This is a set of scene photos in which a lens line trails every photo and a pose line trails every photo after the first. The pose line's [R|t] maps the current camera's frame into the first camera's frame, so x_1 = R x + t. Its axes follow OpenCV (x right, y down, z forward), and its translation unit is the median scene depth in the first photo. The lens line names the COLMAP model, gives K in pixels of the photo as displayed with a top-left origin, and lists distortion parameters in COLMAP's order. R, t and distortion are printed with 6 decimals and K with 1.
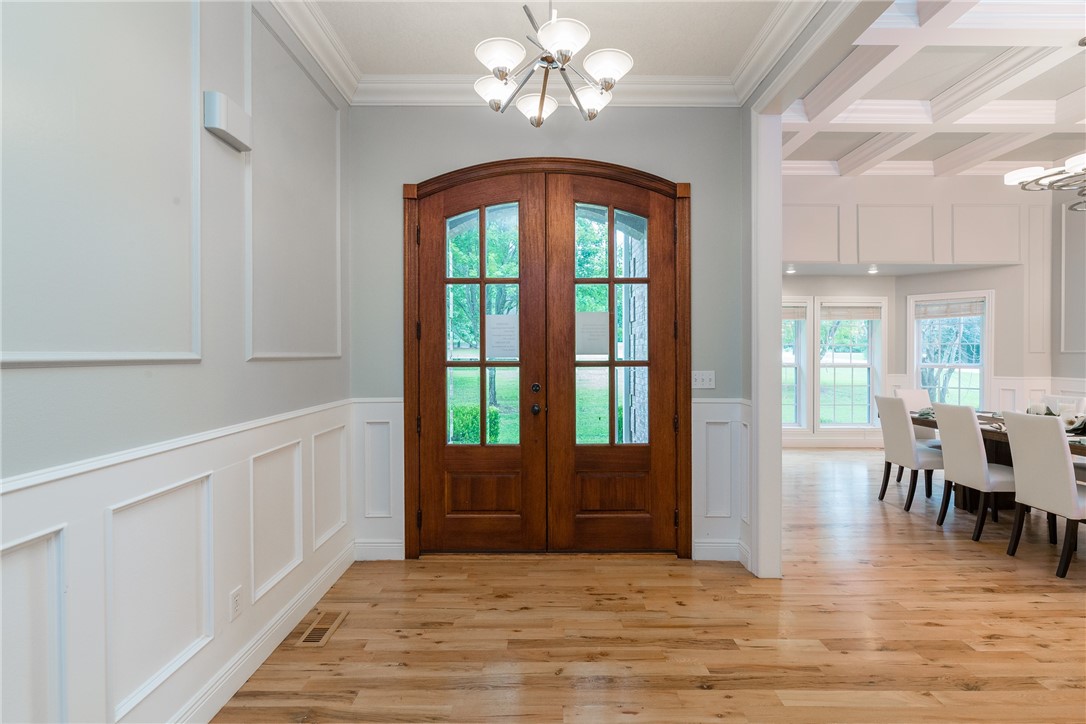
lens RADIAL K [[480.9, 0, 540.1], [0, 480.9, 356.1], [0, 0, 1]] dist [-0.005291, 0.003858]
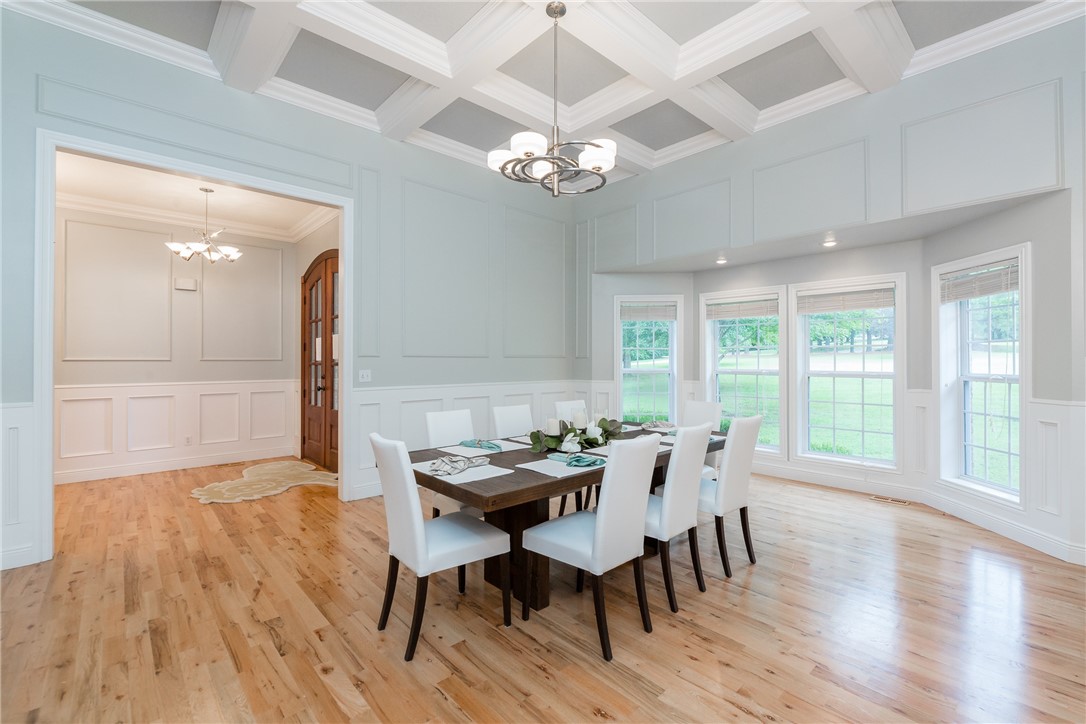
lens RADIAL K [[480.9, 0, 537.8], [0, 480.9, 357.6], [0, 0, 1]] dist [-0.005291, 0.003858]
pose [[0.658424, -0.003166, -0.752640, 0.936960], [-0.004754, 0.999954, -0.008366, 0.001725], [0.752632, 0.009086, 0.658379, 0.200196]]
